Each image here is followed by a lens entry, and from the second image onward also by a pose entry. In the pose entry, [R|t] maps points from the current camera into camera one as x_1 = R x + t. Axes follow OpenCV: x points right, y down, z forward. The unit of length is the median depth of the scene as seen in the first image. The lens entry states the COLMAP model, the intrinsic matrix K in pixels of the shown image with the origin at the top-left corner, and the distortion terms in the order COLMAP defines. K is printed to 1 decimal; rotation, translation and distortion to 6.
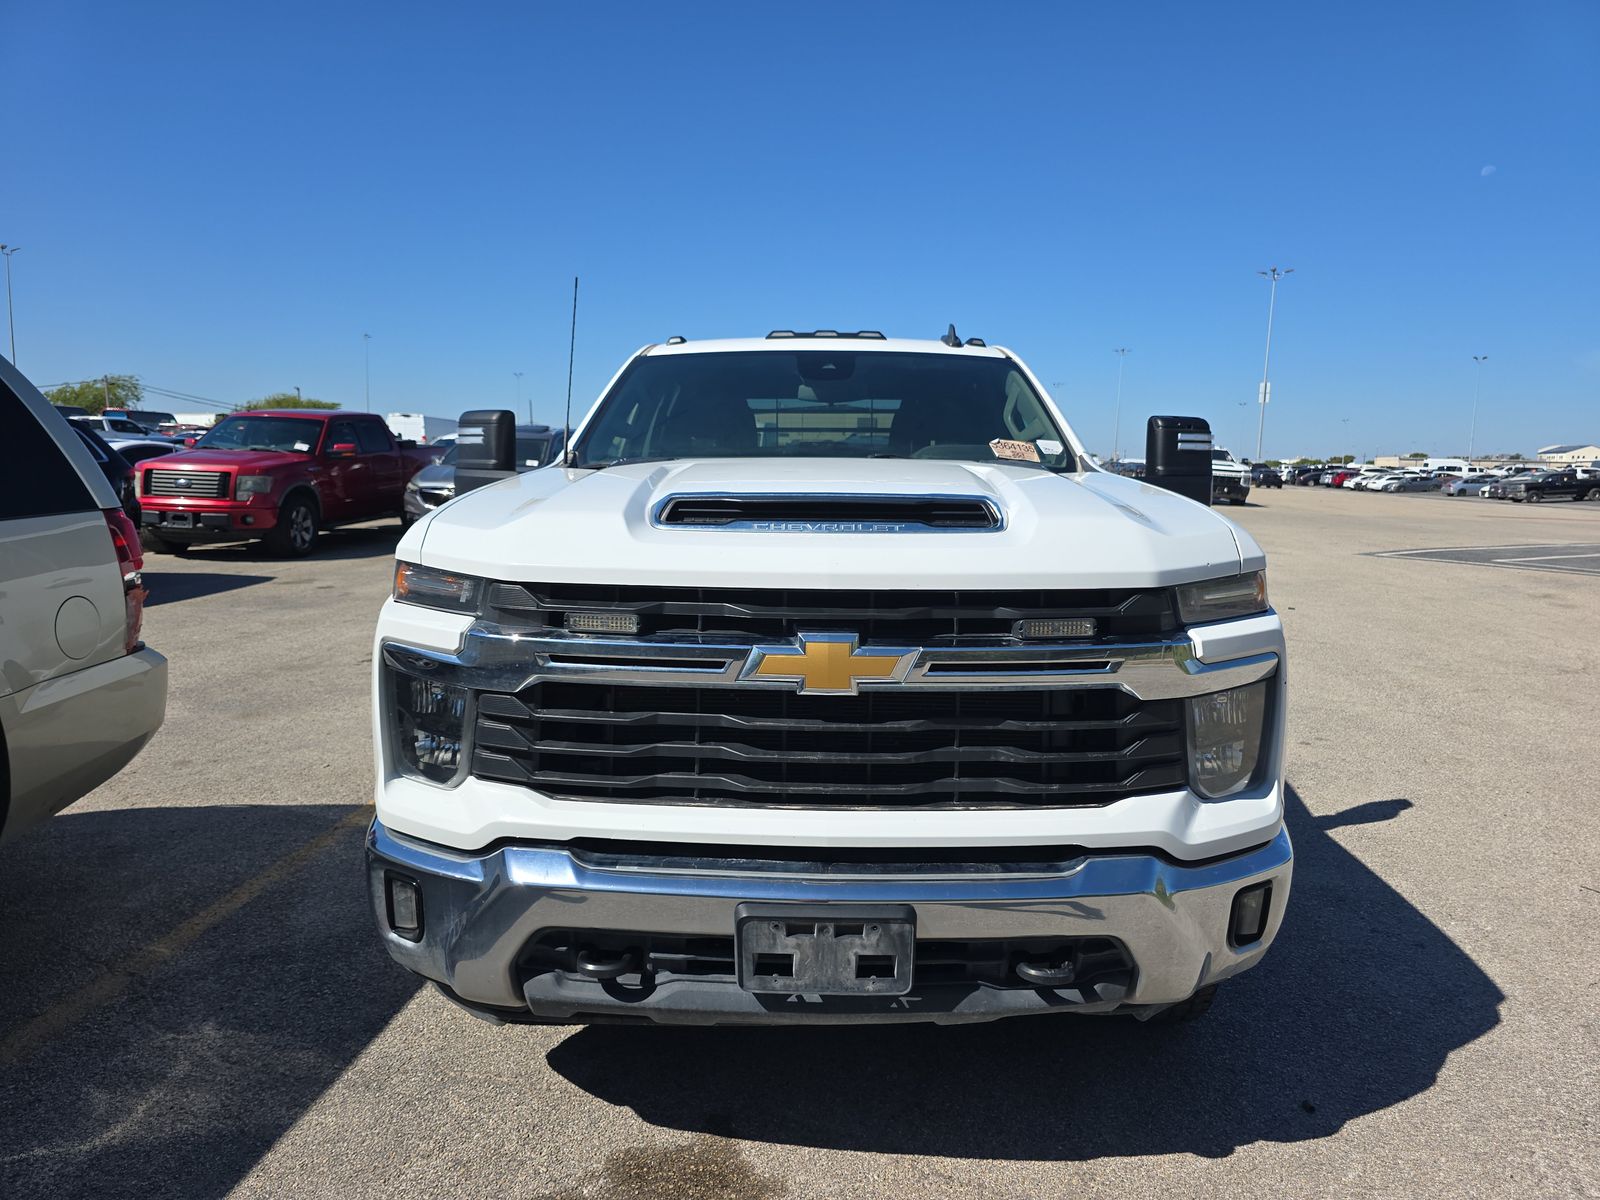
lens RADIAL K [[1086.5, 0, 791.0], [0, 1086.5, 599.5], [0, 0, 1]] dist [0.041366, -0.046884]
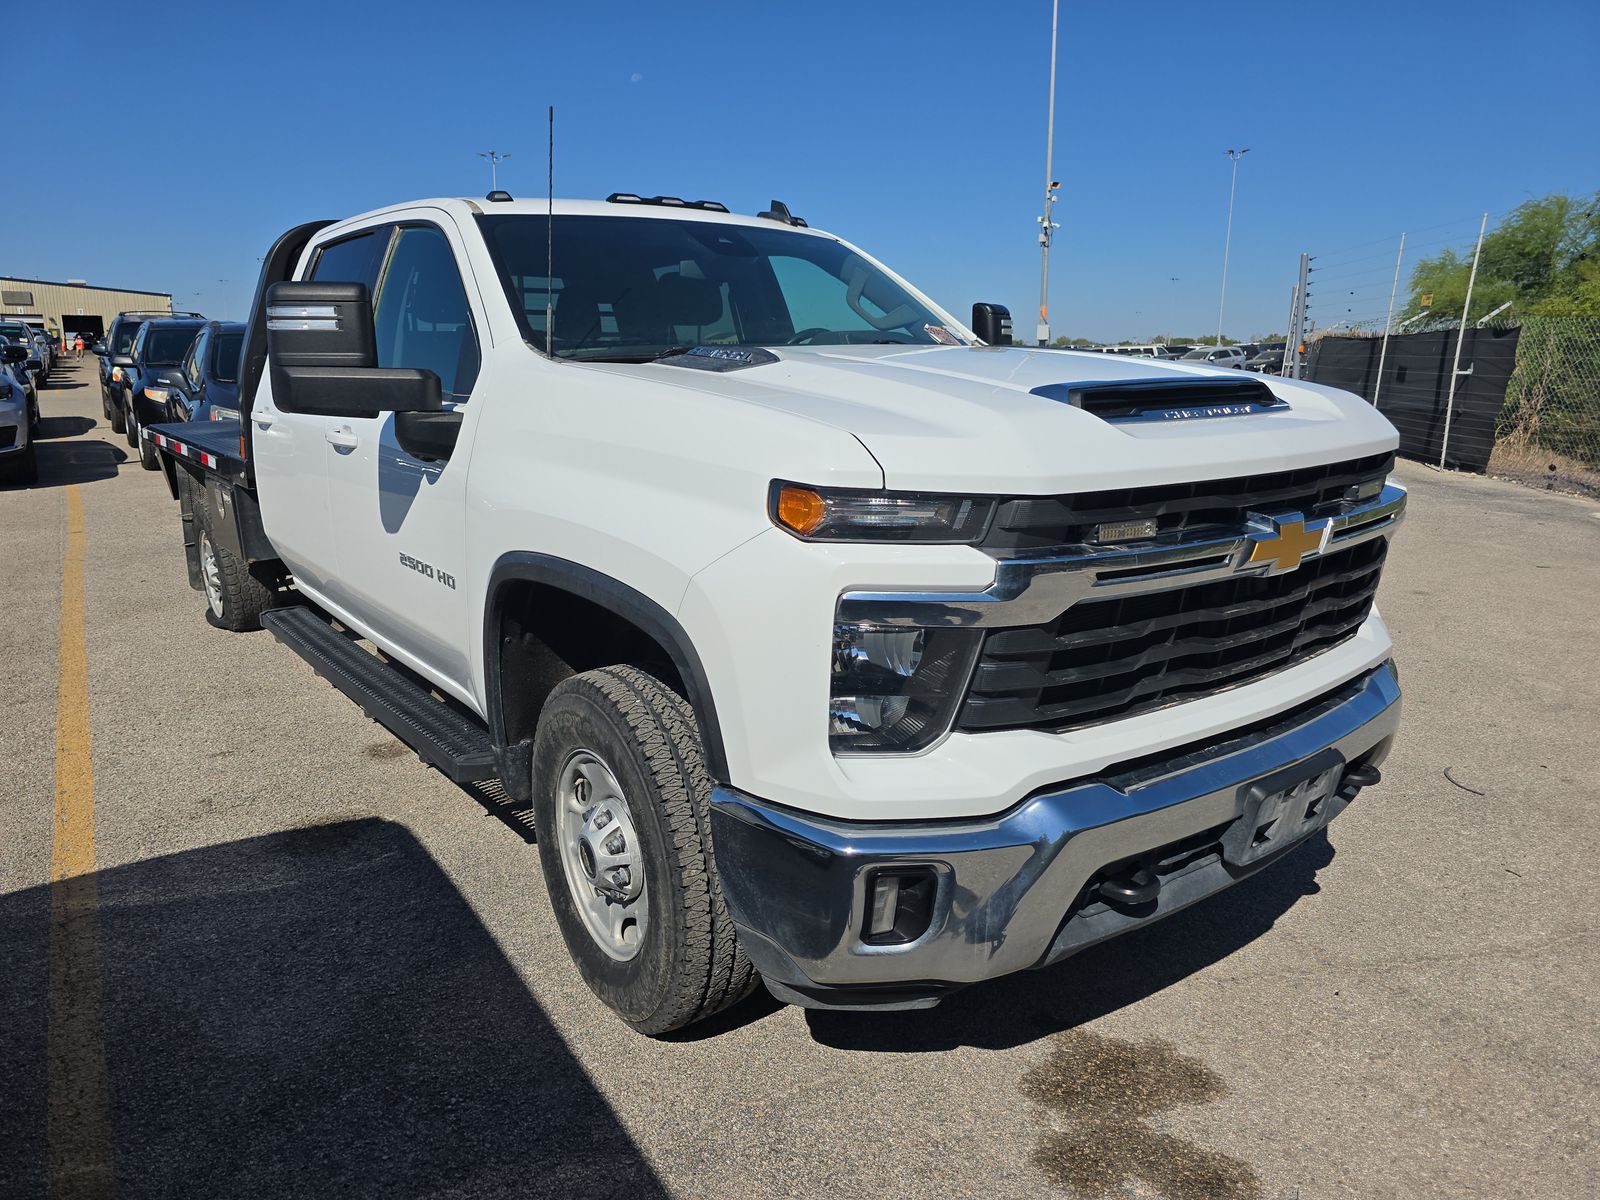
lens RADIAL K [[1086.5, 0, 791.0], [0, 1086.5, 599.5], [0, 0, 1]] dist [0.041366, -0.046884]
pose [[0.775760, -0.155188, 0.611647, -0.857737], [0.091676, 0.986721, 0.134079, -0.062564], [-0.624333, -0.047939, 0.779686, 0.411621]]
